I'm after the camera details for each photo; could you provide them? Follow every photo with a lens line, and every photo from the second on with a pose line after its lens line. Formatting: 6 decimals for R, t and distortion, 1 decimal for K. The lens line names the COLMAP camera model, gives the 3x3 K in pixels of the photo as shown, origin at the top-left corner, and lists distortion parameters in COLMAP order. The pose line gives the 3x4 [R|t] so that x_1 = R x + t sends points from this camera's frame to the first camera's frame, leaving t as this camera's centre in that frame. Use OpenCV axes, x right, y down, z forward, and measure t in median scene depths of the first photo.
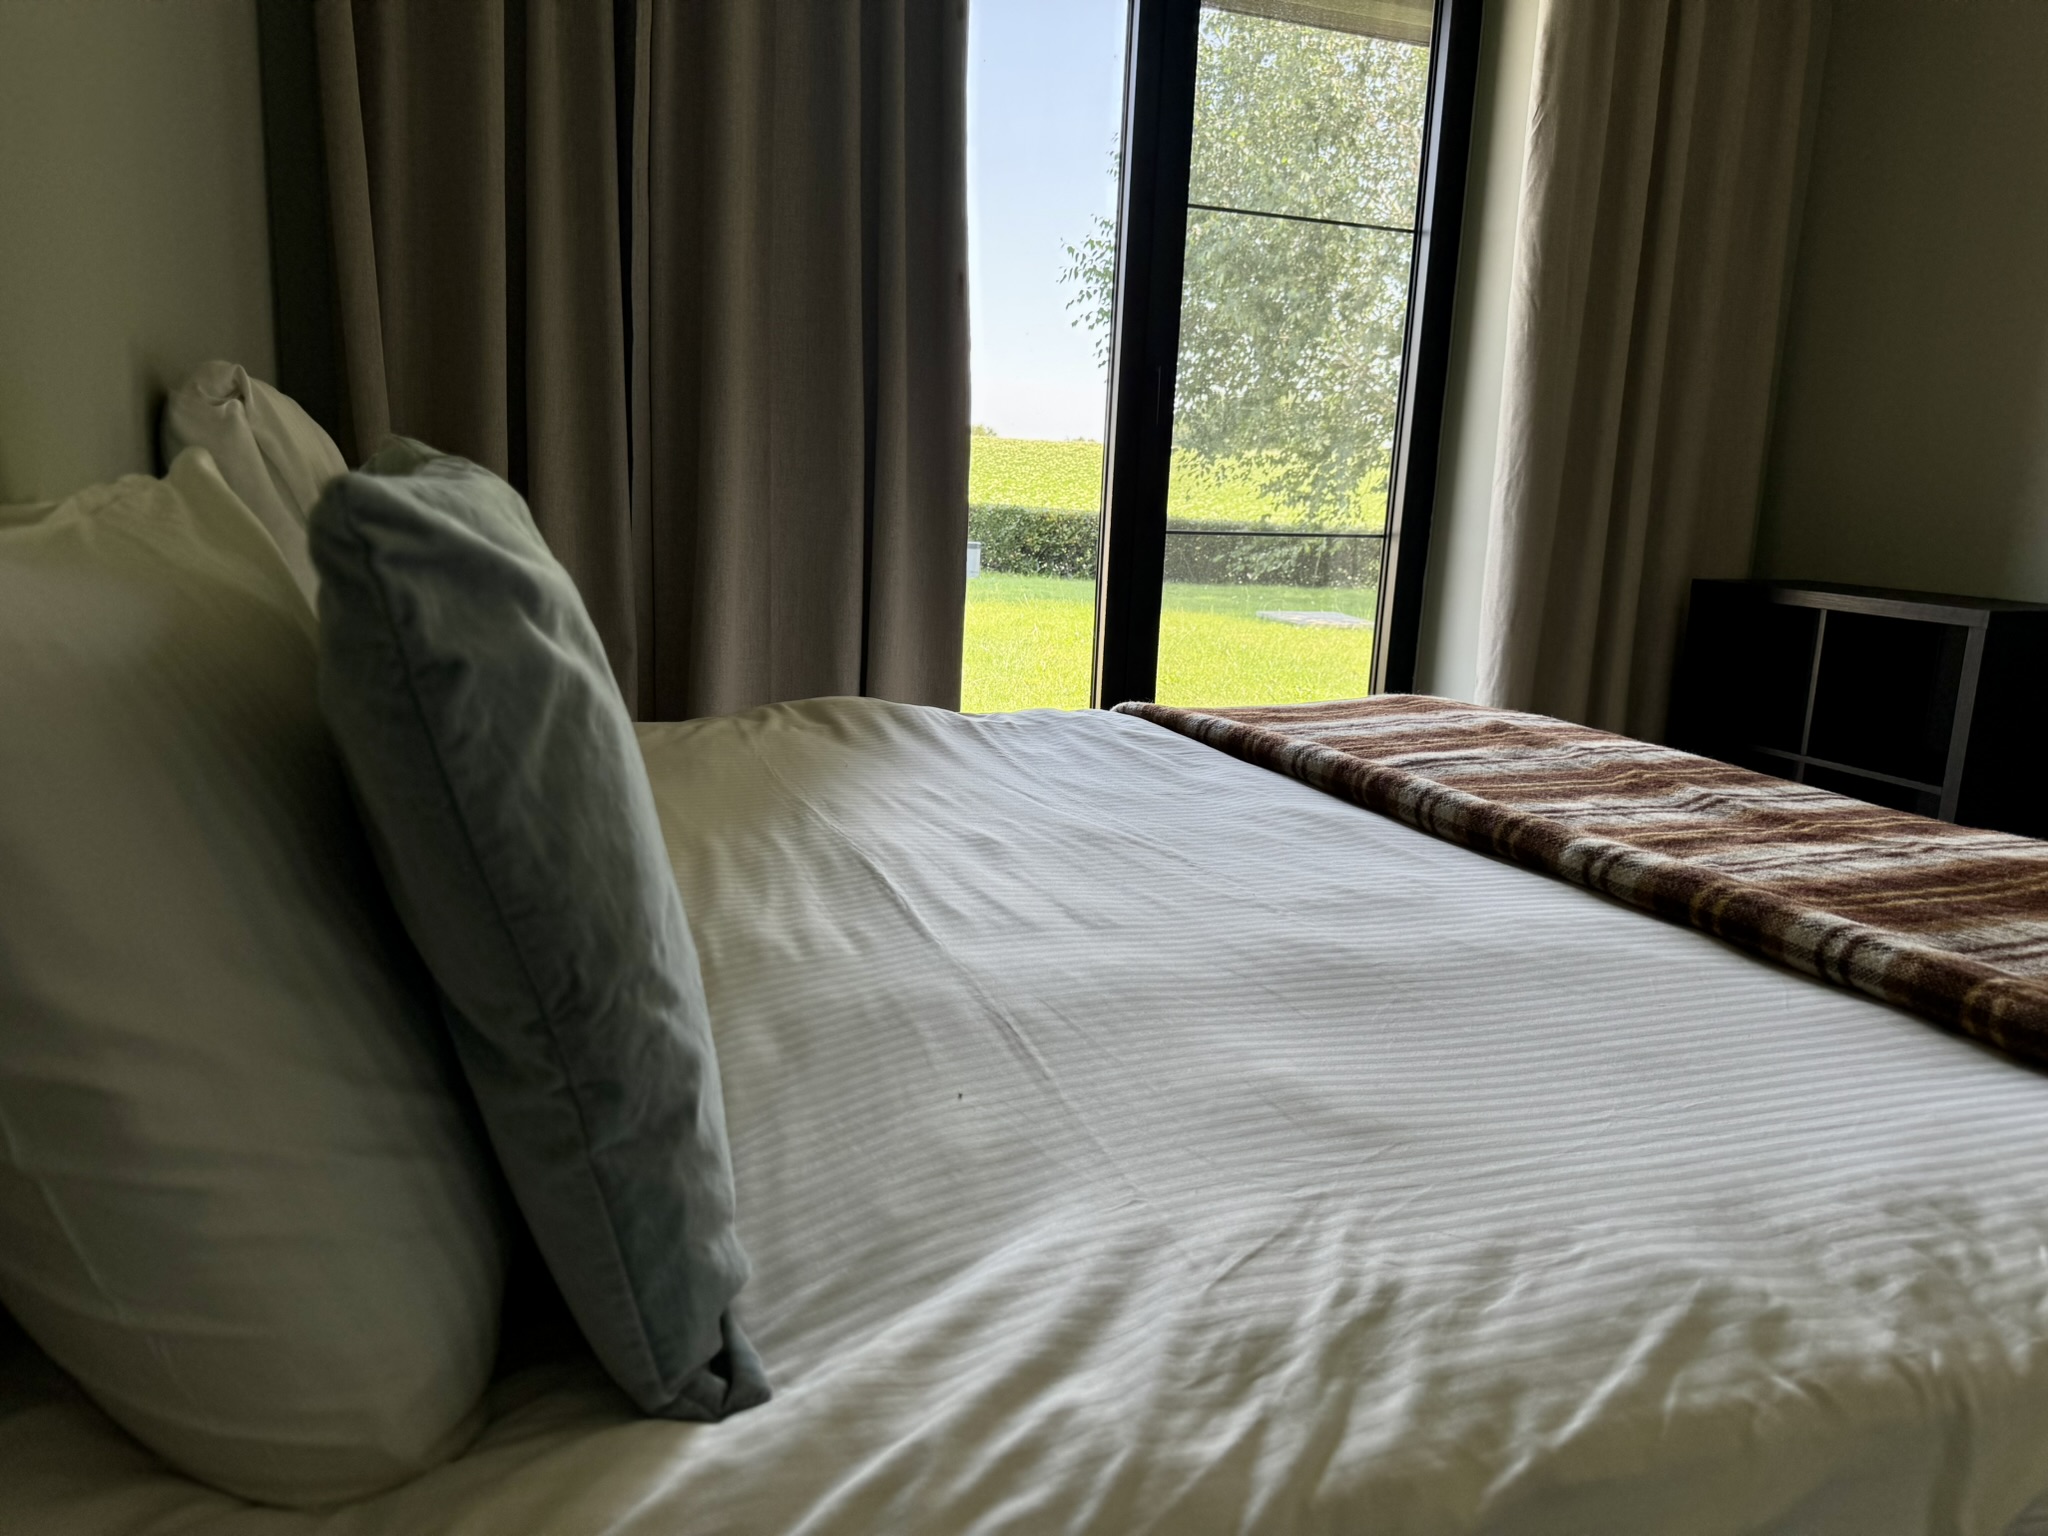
lens RADIAL K [[1461.4, 0, 1006.7], [0, 1461.4, 753.8], [0, 0, 1]] dist [0.023365, -0.015572]
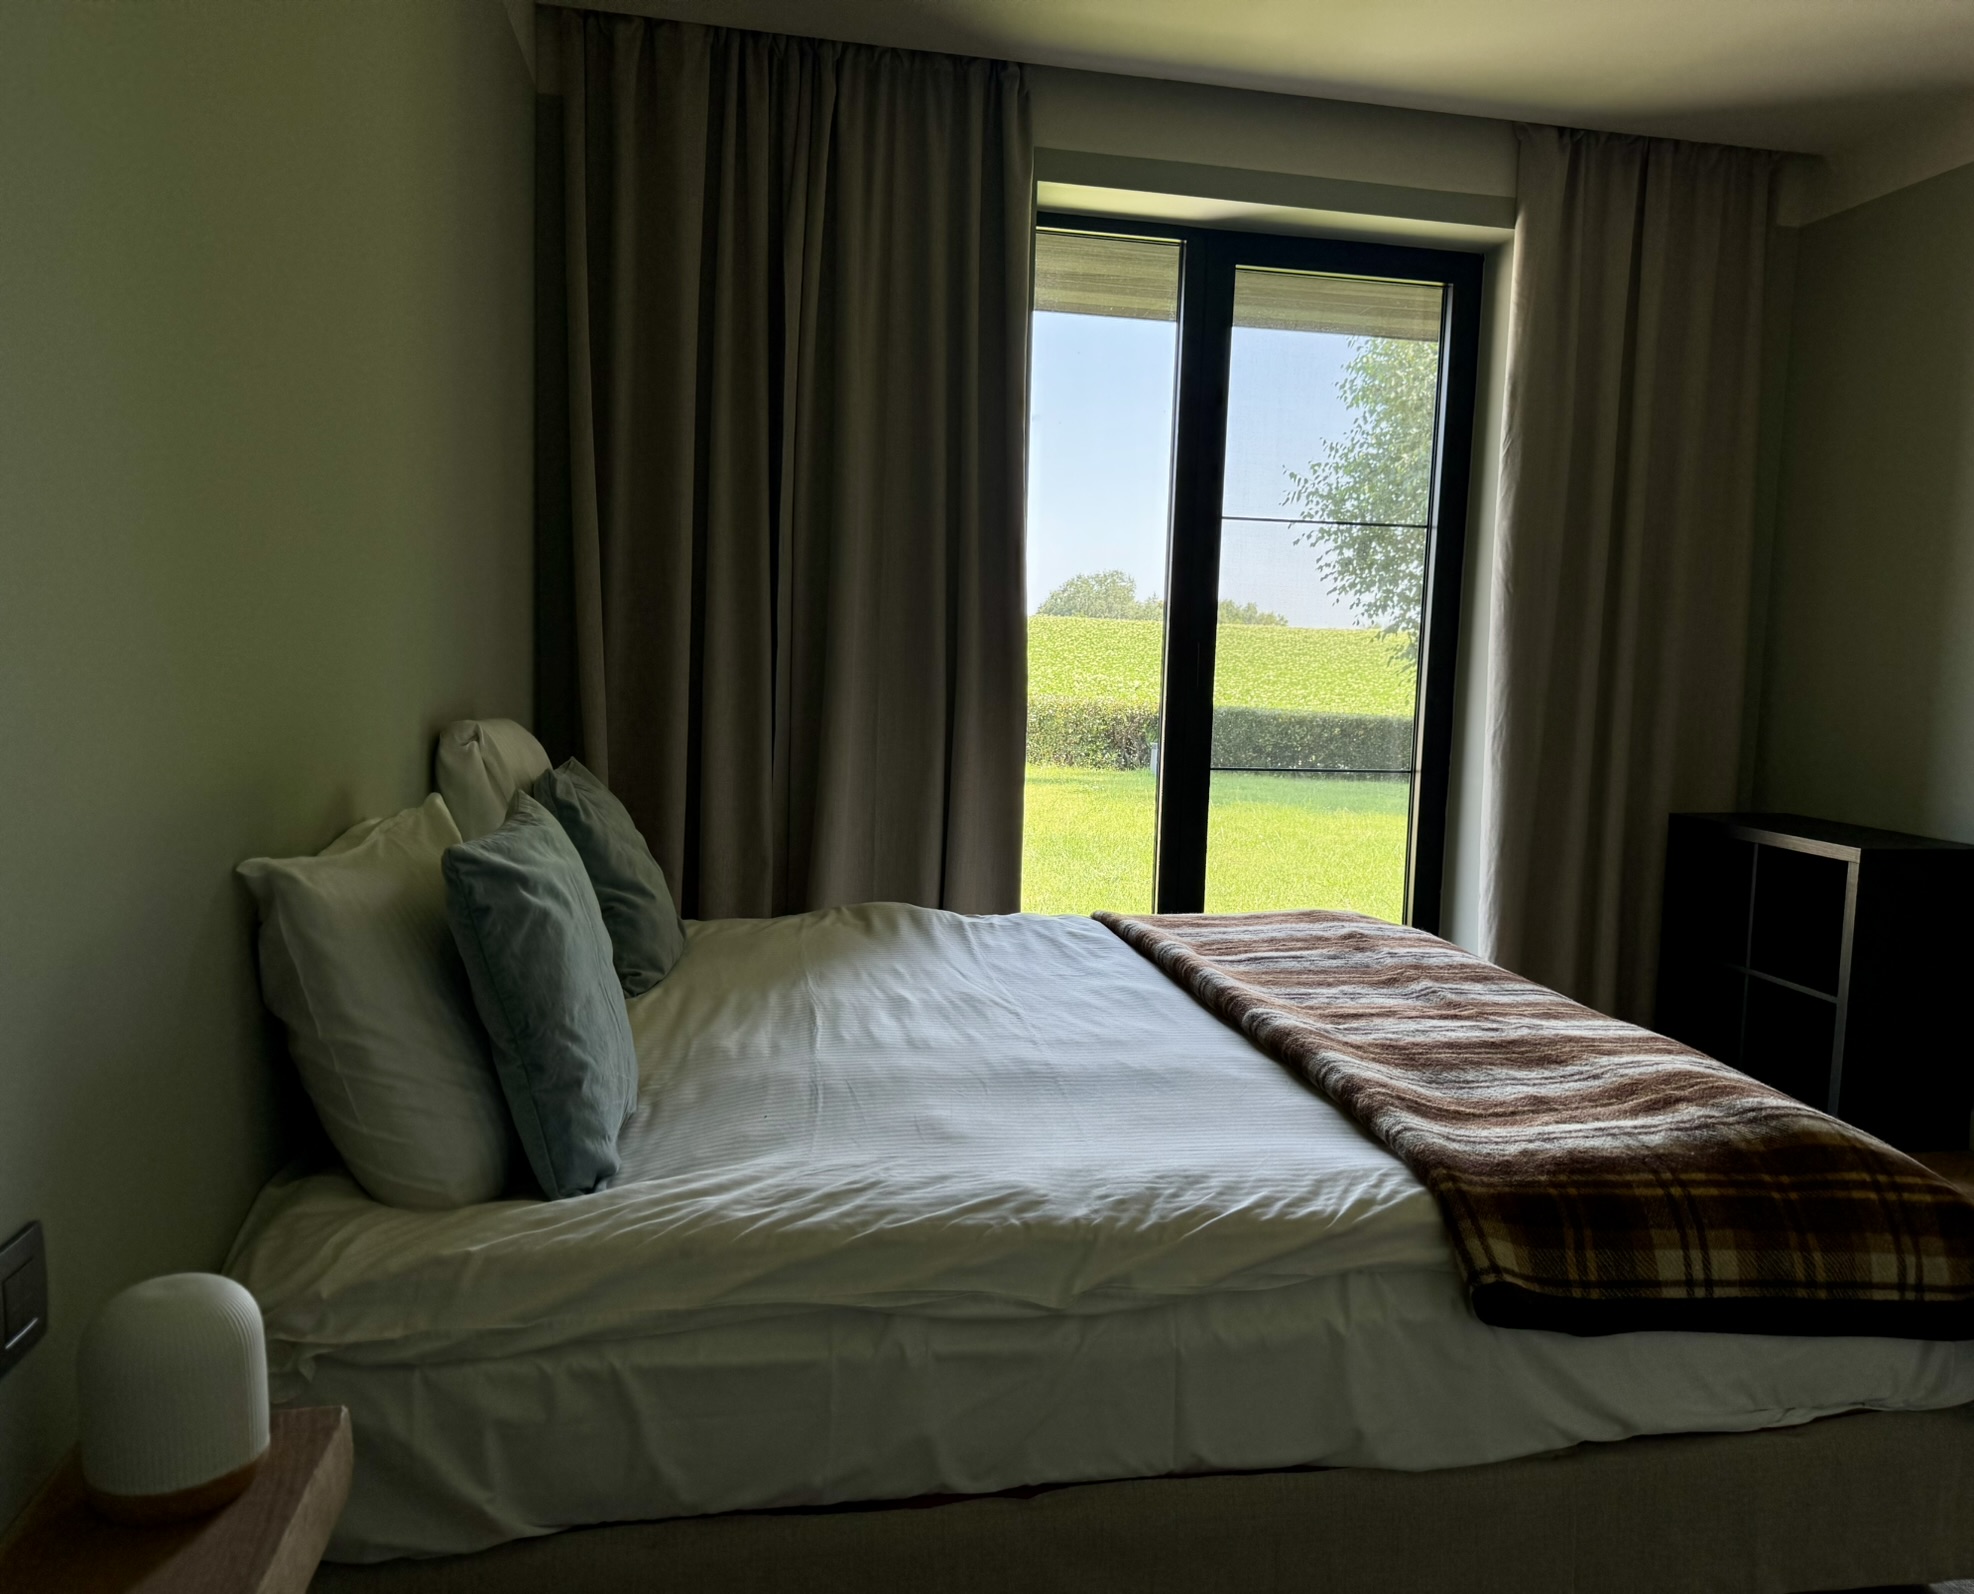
lens RADIAL K [[1385.6, 0, 995.3], [0, 1385.6, 800.5], [0, 0, 1]] dist [0.036085, -0.003818]
pose [[0.986130, 0.006611, -0.165840, 0.802687], [-0.023960, 0.994410, -0.102831, -0.010609], [0.164234, 0.105378, 0.980777, -1.166870]]
